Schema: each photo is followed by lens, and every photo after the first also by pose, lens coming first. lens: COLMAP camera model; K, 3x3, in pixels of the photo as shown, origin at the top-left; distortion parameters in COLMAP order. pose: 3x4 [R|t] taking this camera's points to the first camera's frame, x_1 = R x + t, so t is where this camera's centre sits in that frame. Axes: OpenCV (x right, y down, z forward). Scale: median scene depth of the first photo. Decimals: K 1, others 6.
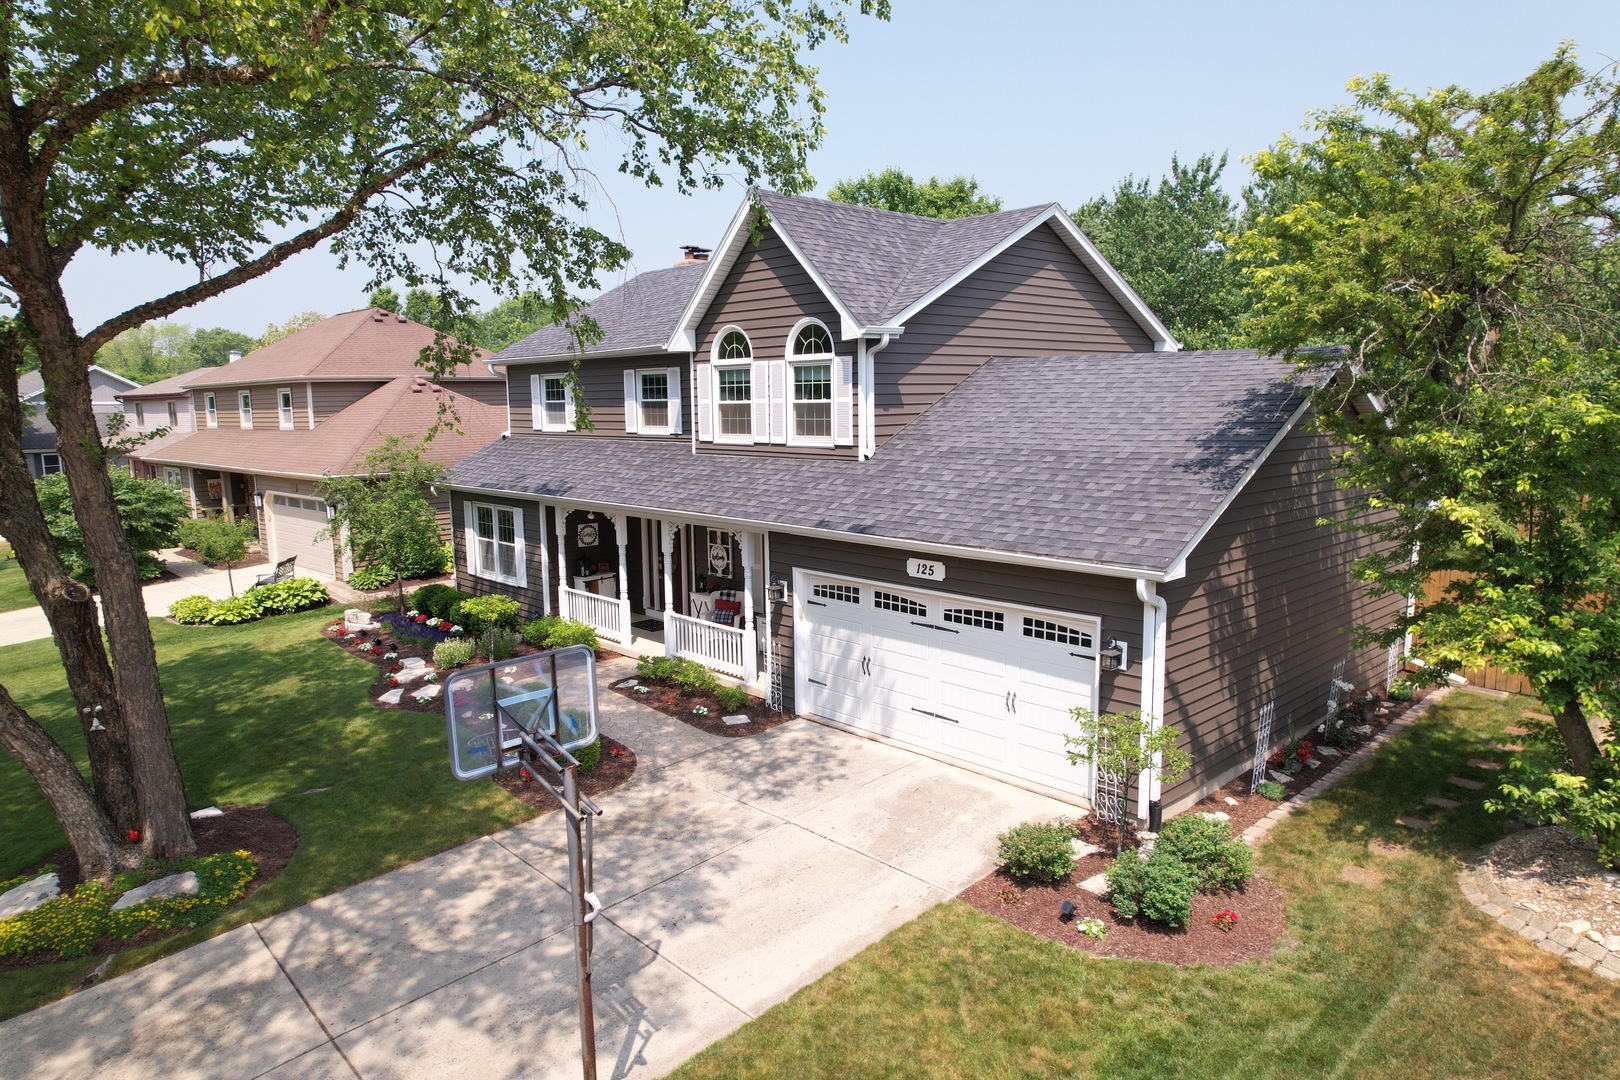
lens RADIAL K [[1038.8, 0, 811.4], [0, 1038.8, 559.0], [0, 0, 1]] dist [-0.073737, 0.063285]
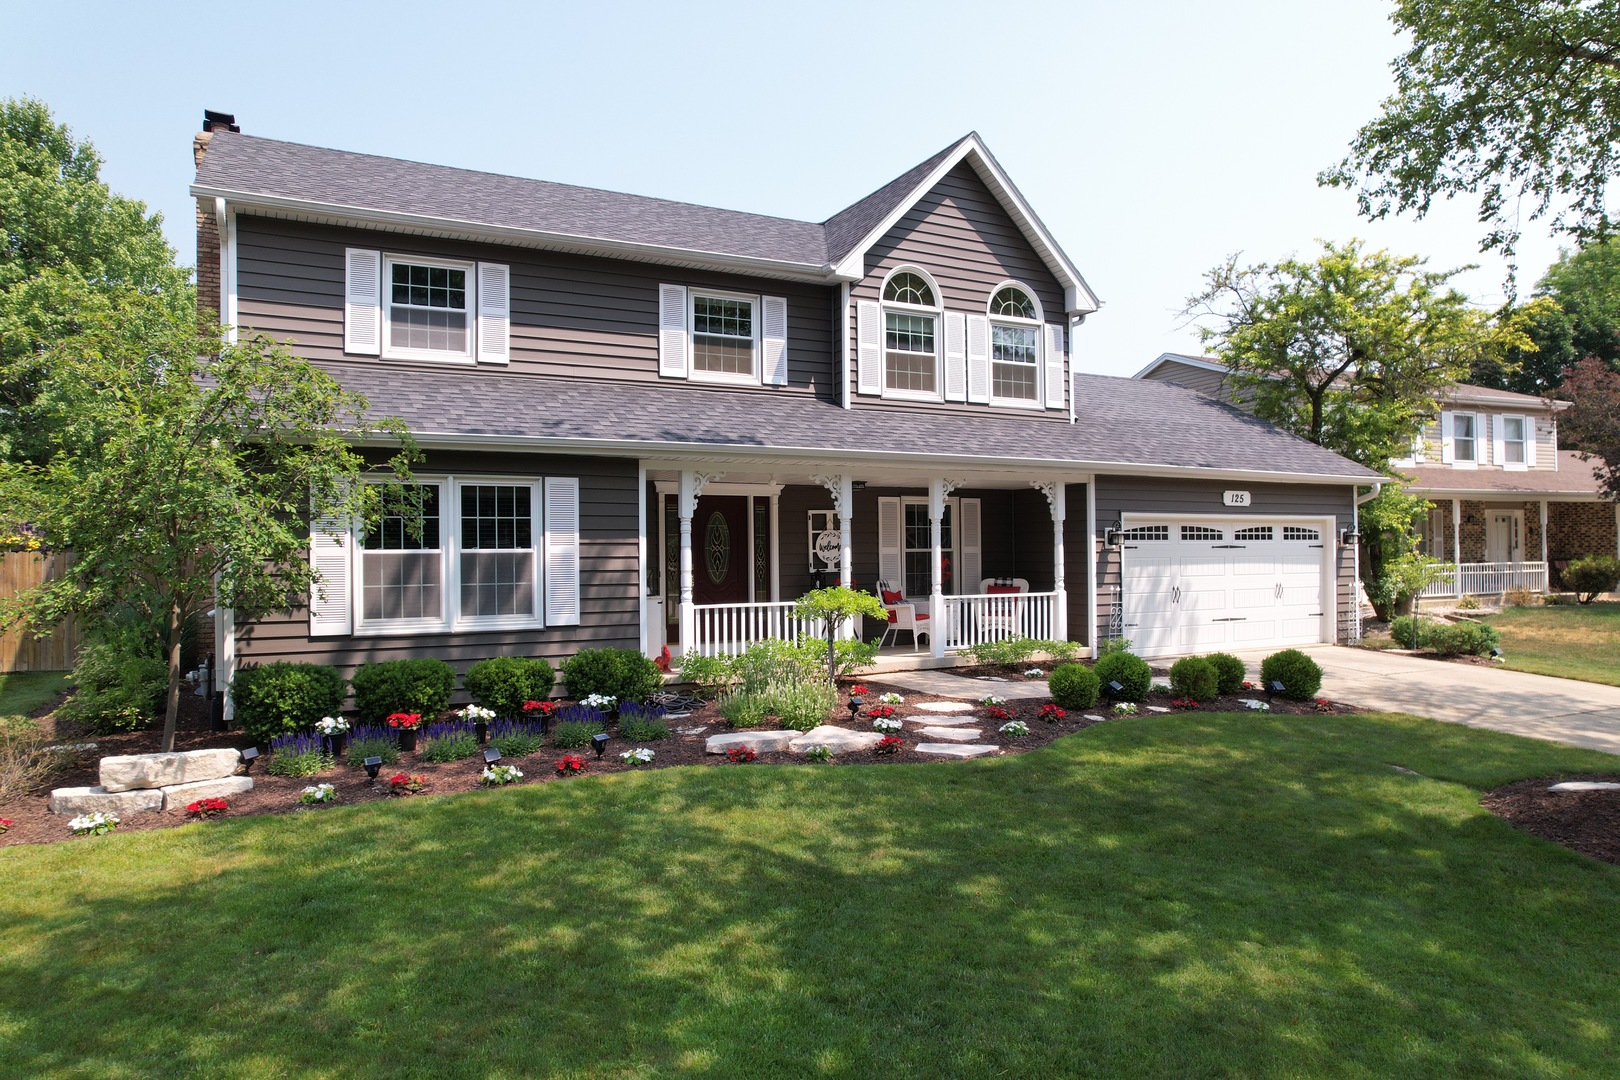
lens RADIAL K [[1038.8, 0, 811.4], [0, 1038.8, 559.0], [0, 0, 1]] dist [-0.073737, 0.063285]
pose [[0.261812, 0.005321, 0.965104, -0.954174], [0.153919, 0.986956, -0.047197, 0.047815], [-0.952766, 0.160904, 0.257578, 0.910091]]
